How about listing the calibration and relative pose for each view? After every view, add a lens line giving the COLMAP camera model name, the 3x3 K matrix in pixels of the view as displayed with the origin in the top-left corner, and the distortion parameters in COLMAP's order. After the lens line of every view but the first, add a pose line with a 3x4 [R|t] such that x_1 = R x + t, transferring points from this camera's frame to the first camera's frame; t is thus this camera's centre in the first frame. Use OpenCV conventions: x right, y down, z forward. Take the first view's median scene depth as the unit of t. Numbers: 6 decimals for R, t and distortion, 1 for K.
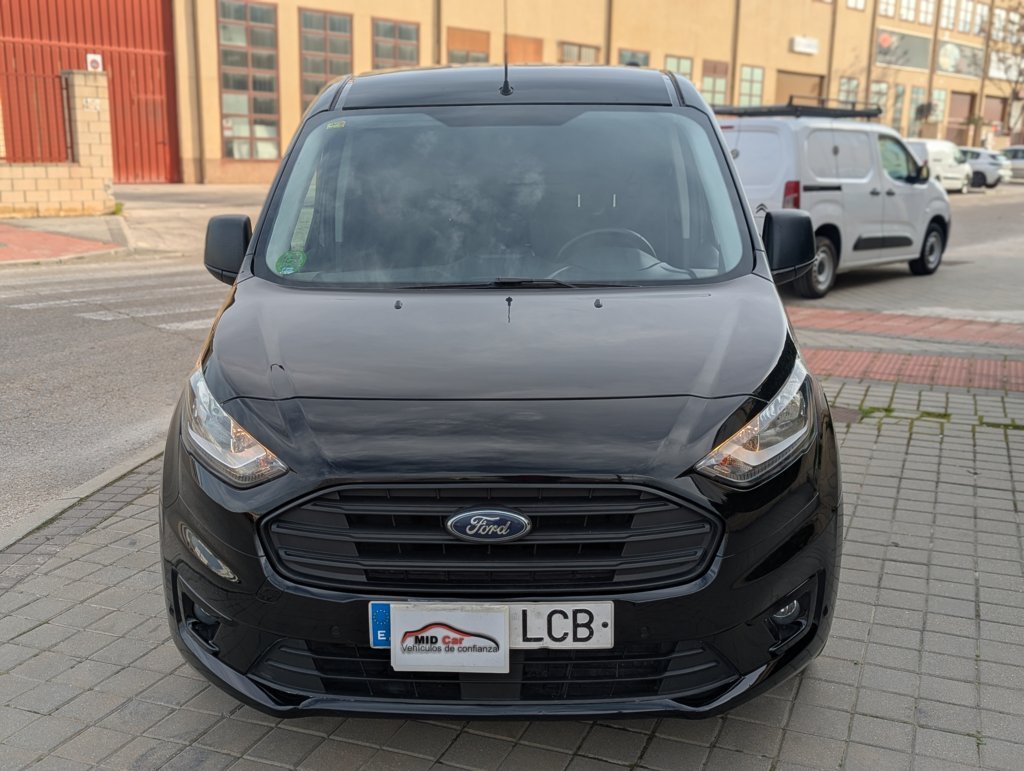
lens RADIAL K [[1079.2, 0, 515.8], [0, 1079.2, 378.9], [0, 0, 1]] dist [0.004767, 0.000000]
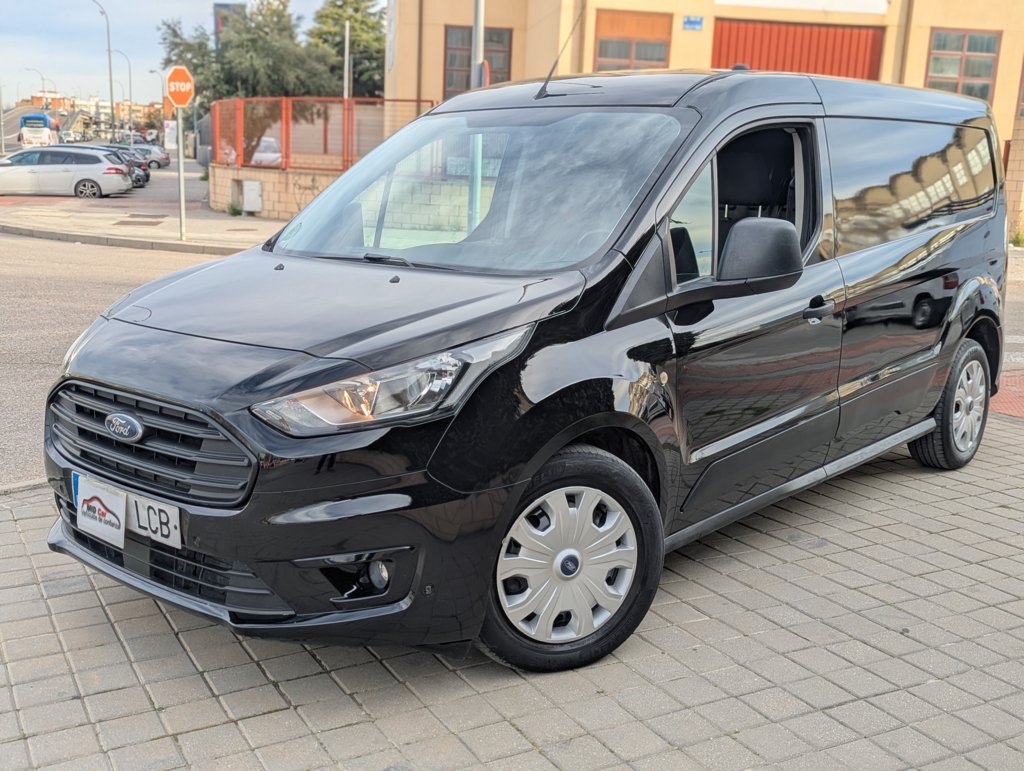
lens RADIAL K [[1079.2, 0, 512.5], [0, 1079.2, 391.7], [0, 0, 1]] dist [0.004767, 0.000000]
pose [[0.789970, 0.145083, -0.595733, 1.052539], [-0.156893, 0.987086, 0.032345, -0.014794], [0.592732, 0.067914, 0.802531, 0.259065]]
